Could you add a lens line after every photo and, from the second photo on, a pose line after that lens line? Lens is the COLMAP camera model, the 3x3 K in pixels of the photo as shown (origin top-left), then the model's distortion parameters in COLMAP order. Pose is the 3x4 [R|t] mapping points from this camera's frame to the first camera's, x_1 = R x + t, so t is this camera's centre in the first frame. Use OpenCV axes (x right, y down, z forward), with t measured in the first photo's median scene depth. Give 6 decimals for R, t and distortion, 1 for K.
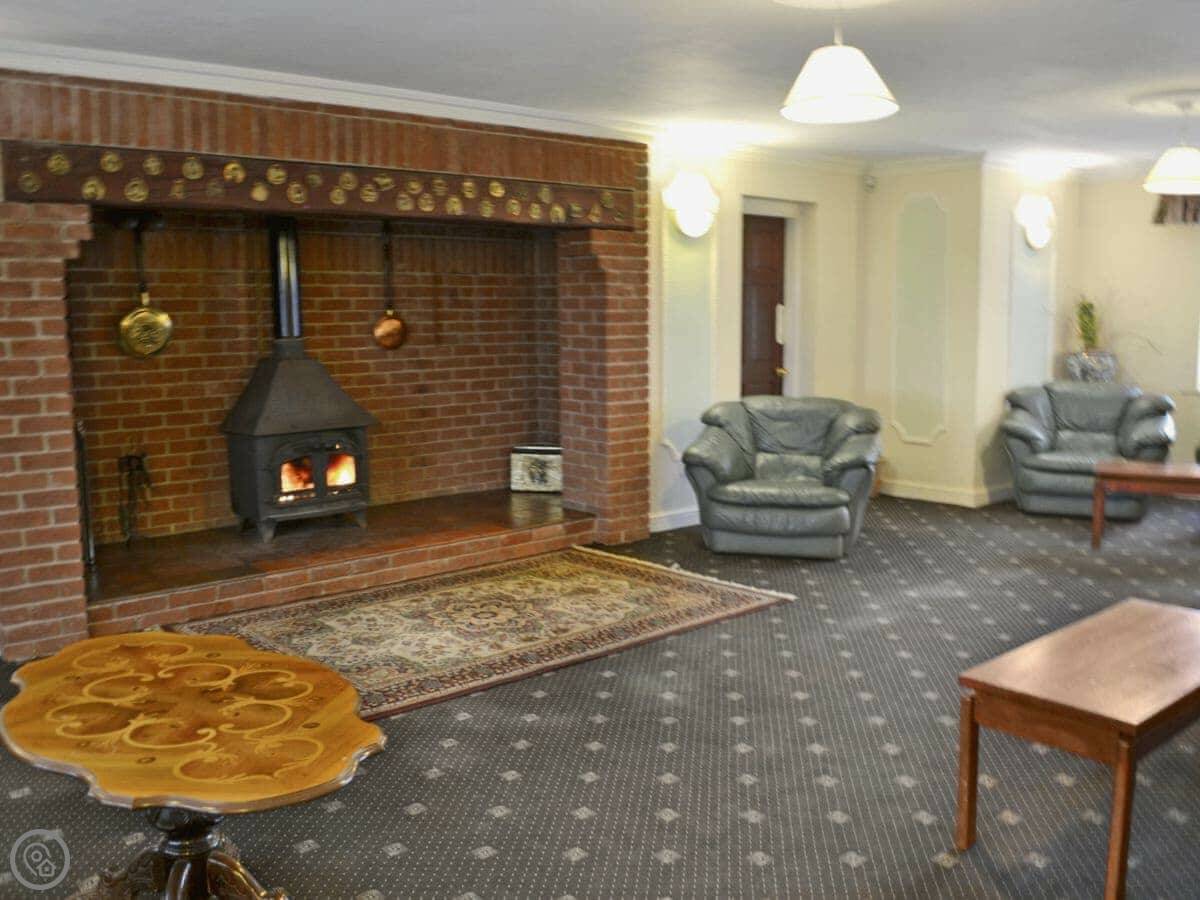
lens RADIAL K [[1100.1, 0, 600.0], [0, 1100.1, 450.0], [0, 0, 1]] dist [-0.083127, 0.013258]
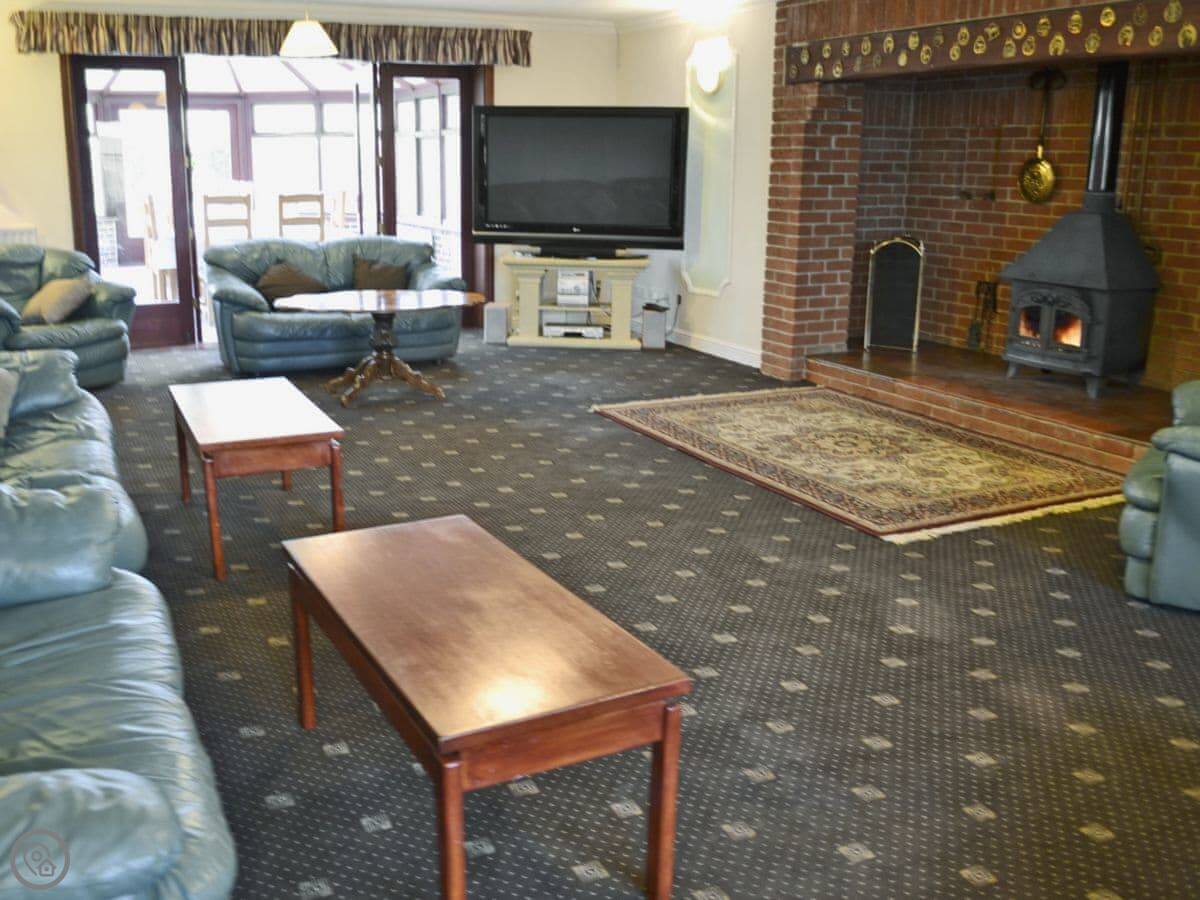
lens RADIAL K [[1100.1, 0, 600.0], [0, 1100.1, 450.0], [0, 0, 1]] dist [-0.083127, 0.013258]
pose [[-0.257190, 0.248715, -0.933806, 0.949926], [-0.131152, 0.948388, 0.288721, -0.122827], [0.957420, 0.196727, -0.211296, 0.973651]]
